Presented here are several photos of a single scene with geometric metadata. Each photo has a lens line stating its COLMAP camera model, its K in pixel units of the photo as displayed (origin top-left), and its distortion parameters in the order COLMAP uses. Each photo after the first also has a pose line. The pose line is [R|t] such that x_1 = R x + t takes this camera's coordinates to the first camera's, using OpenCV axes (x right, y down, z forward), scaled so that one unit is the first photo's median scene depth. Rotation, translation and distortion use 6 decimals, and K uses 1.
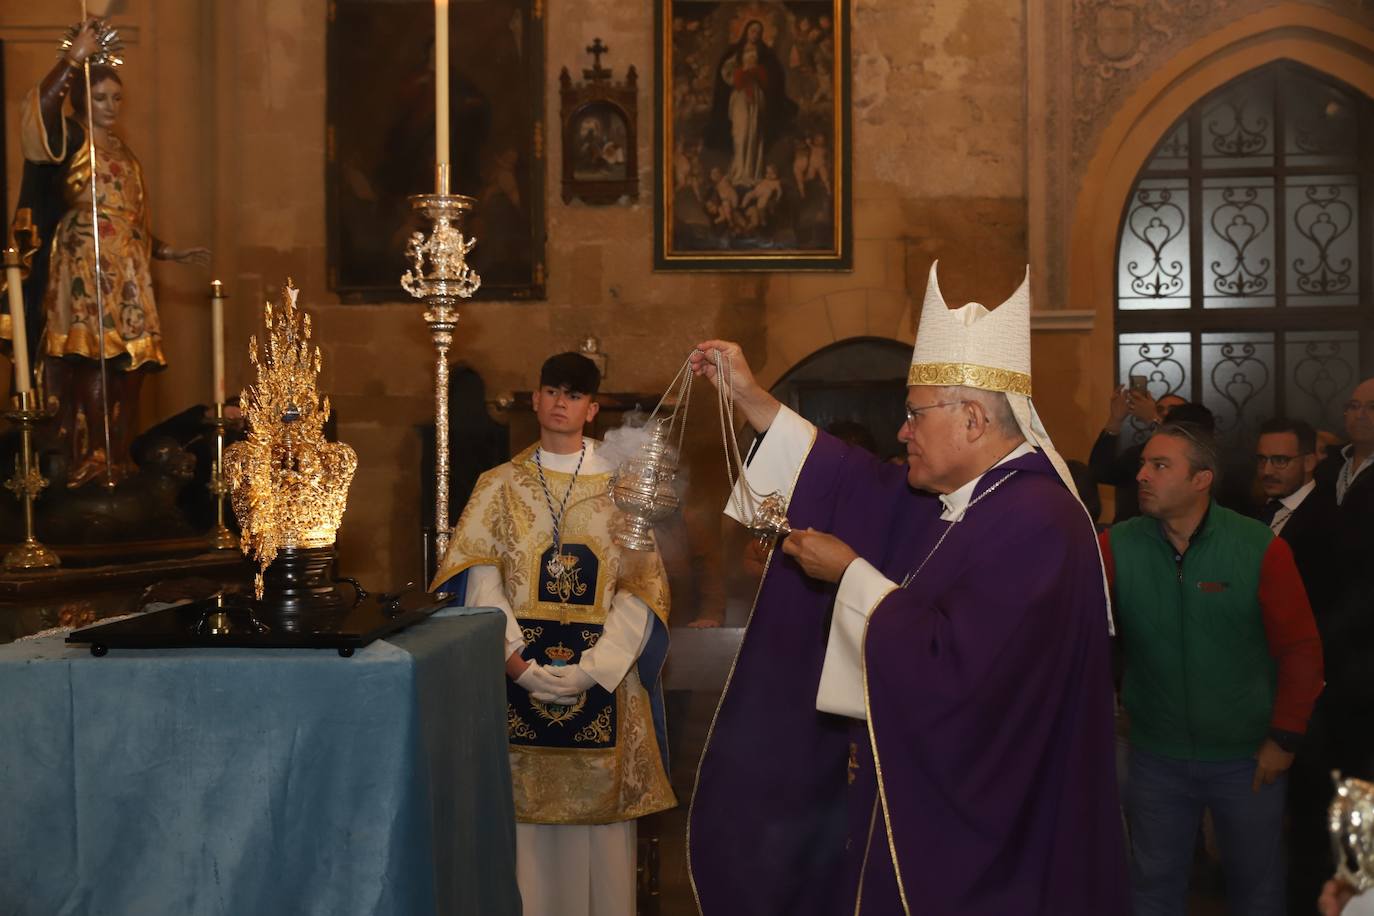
lens RADIAL K [[1130.8, 0, 690.0], [0, 1130.8, 424.5], [0, 0, 1]] dist [-0.000173, 0.005701]
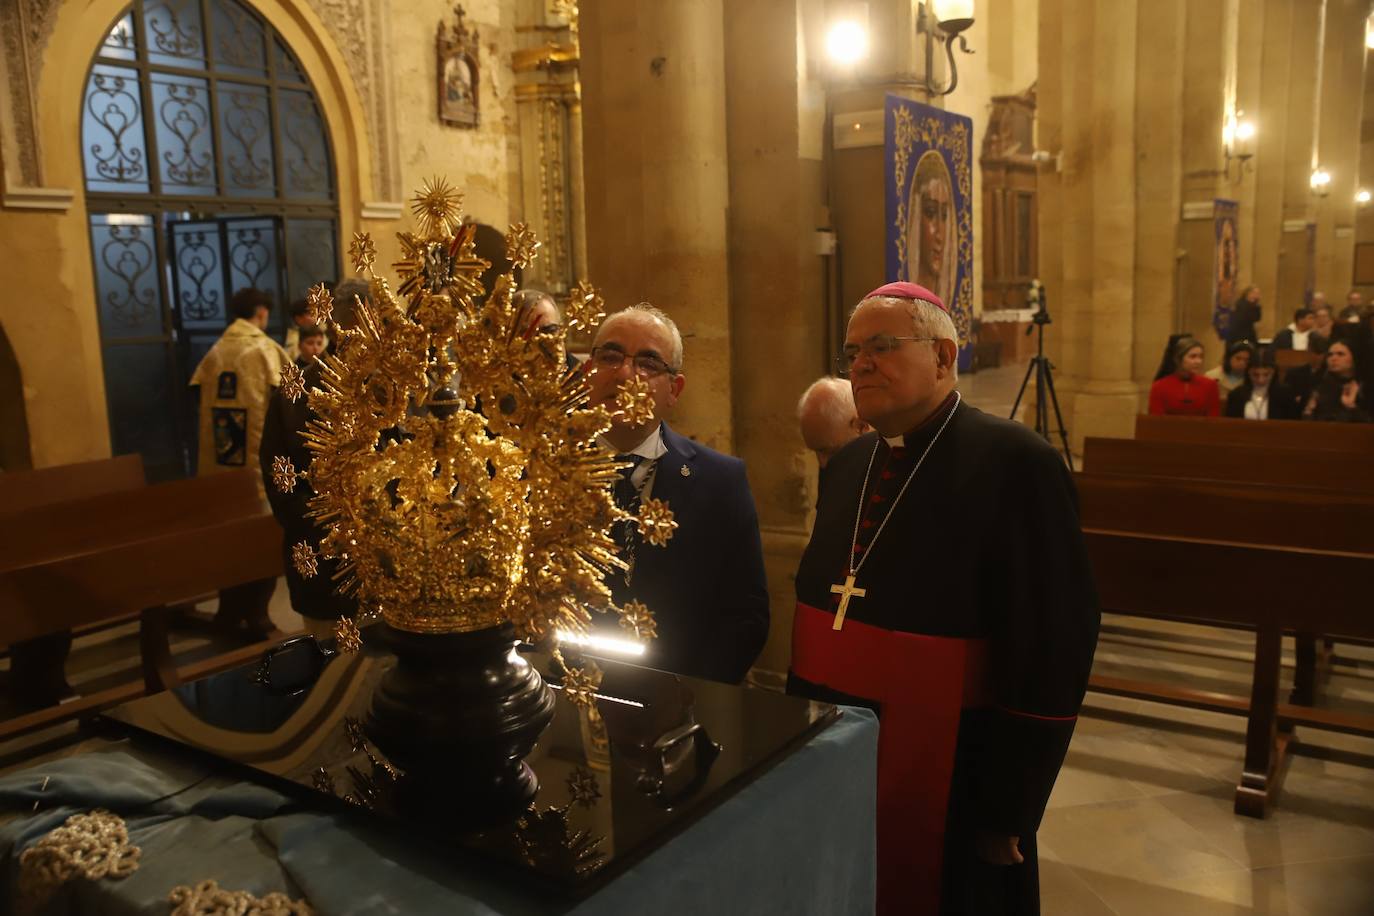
lens RADIAL K [[1130.8, 0, 690.0], [0, 1130.8, 424.5], [0, 0, 1]] dist [-0.000173, 0.005701]
pose [[0.479333, -0.119965, 0.869396, -0.279911], [0.030124, 0.992279, 0.120313, 0.002380], [-0.877116, -0.031480, 0.479245, 0.017481]]
